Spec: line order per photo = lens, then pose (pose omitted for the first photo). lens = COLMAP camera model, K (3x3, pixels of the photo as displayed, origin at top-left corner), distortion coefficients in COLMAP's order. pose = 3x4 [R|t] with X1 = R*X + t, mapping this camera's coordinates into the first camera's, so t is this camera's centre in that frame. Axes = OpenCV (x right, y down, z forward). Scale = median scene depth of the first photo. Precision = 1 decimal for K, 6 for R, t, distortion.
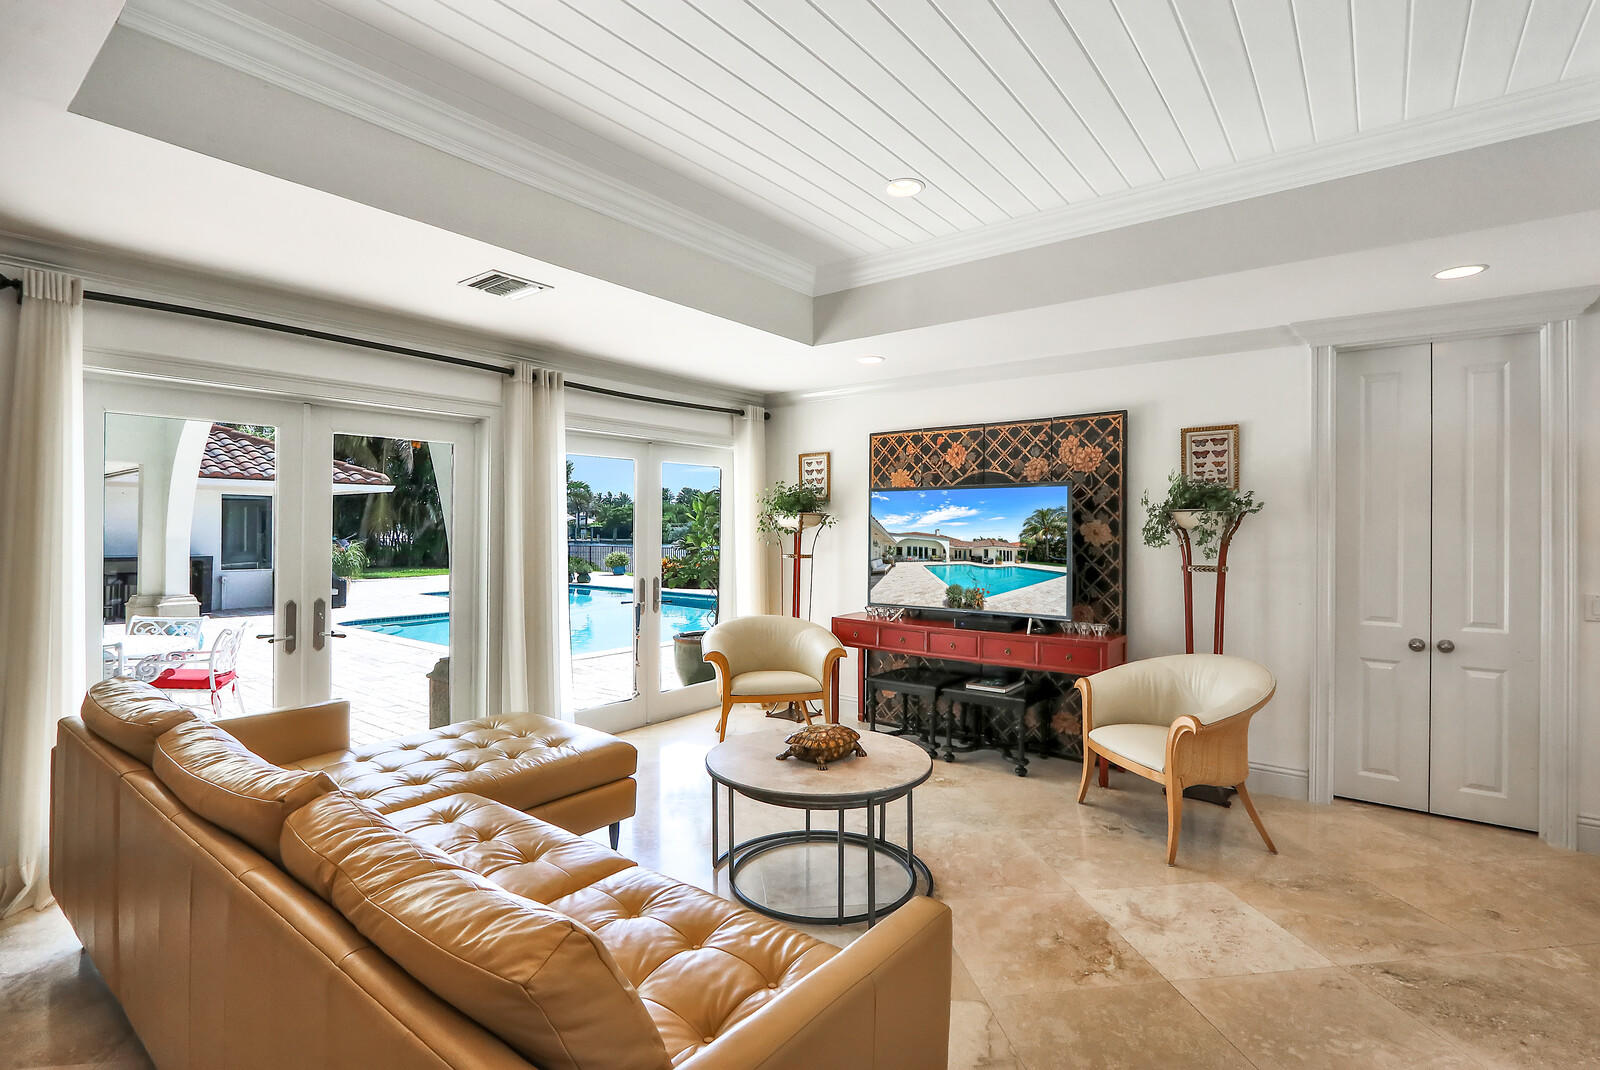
lens RADIAL K [[739.9, 0, 800.0], [0, 739.9, 535.0], [0, 0, 1]] dist [-0.003252, -0.000525]
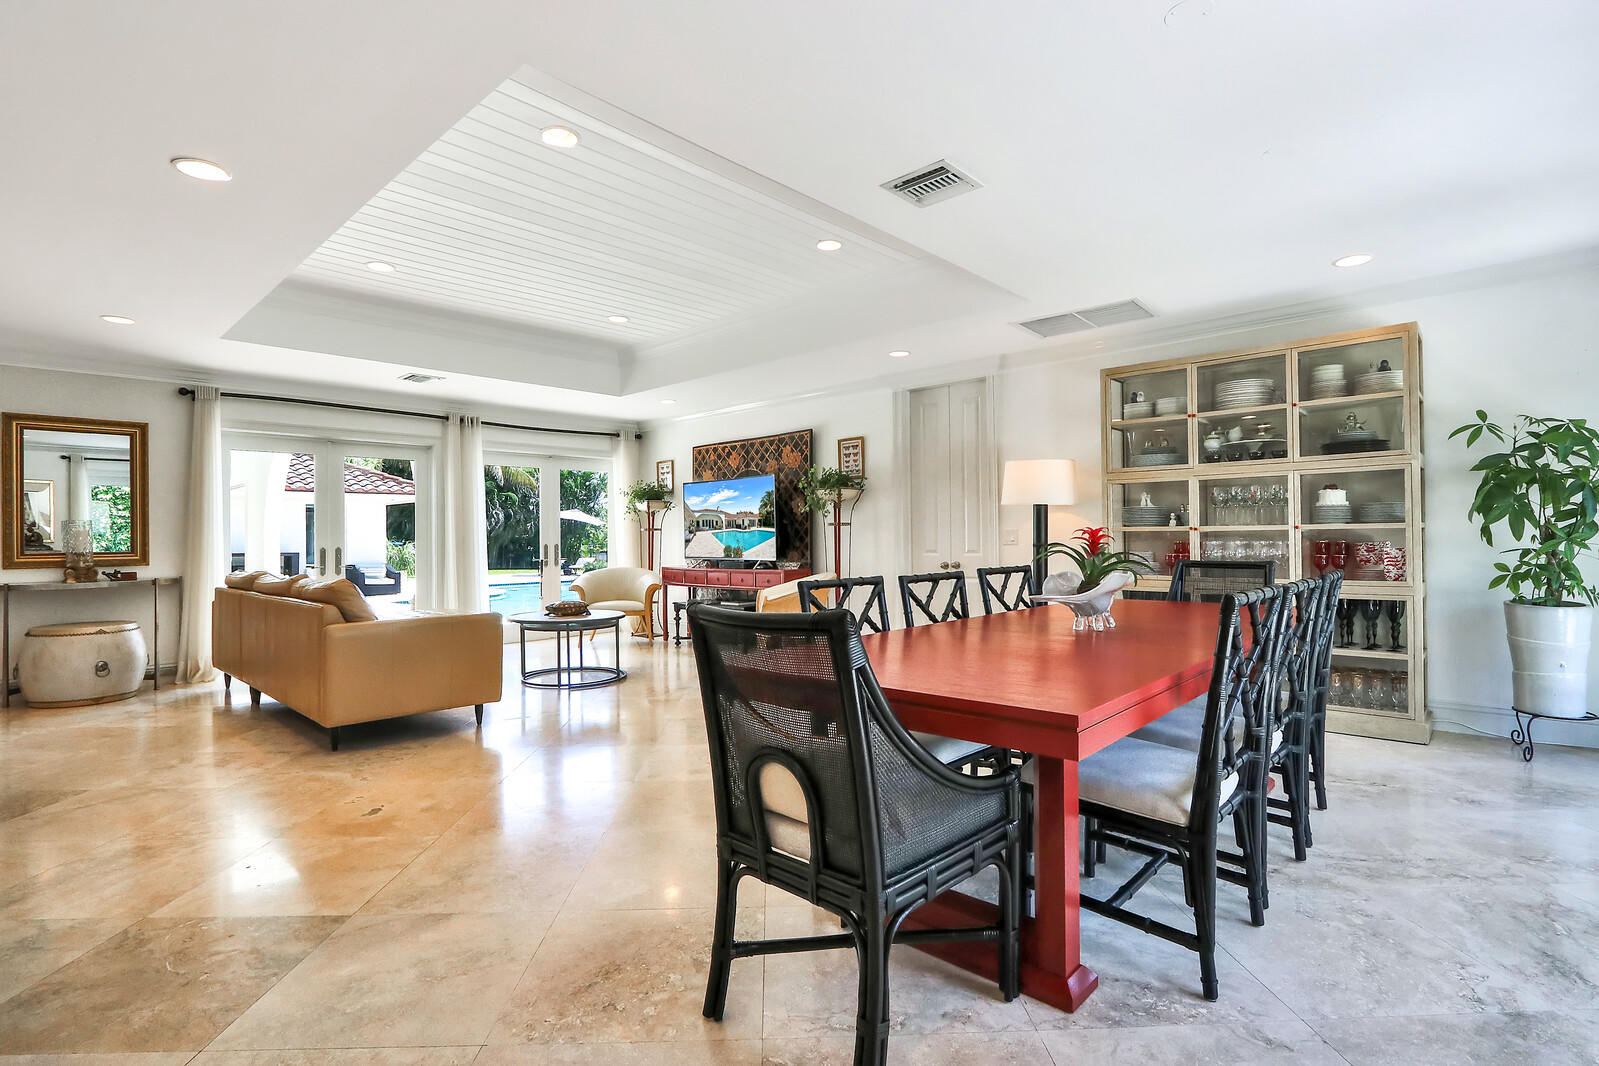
lens RADIAL K [[767.3, 0, 796.1], [0, 767.3, 543.0], [0, 0, 1]] dist [-0.002192, -0.001074]
pose [[0.993873, -0.015244, -0.109470, 0.547307], [0.014761, 0.999877, -0.005222, 0.080407], [0.109537, 0.003574, 0.993976, -0.609096]]
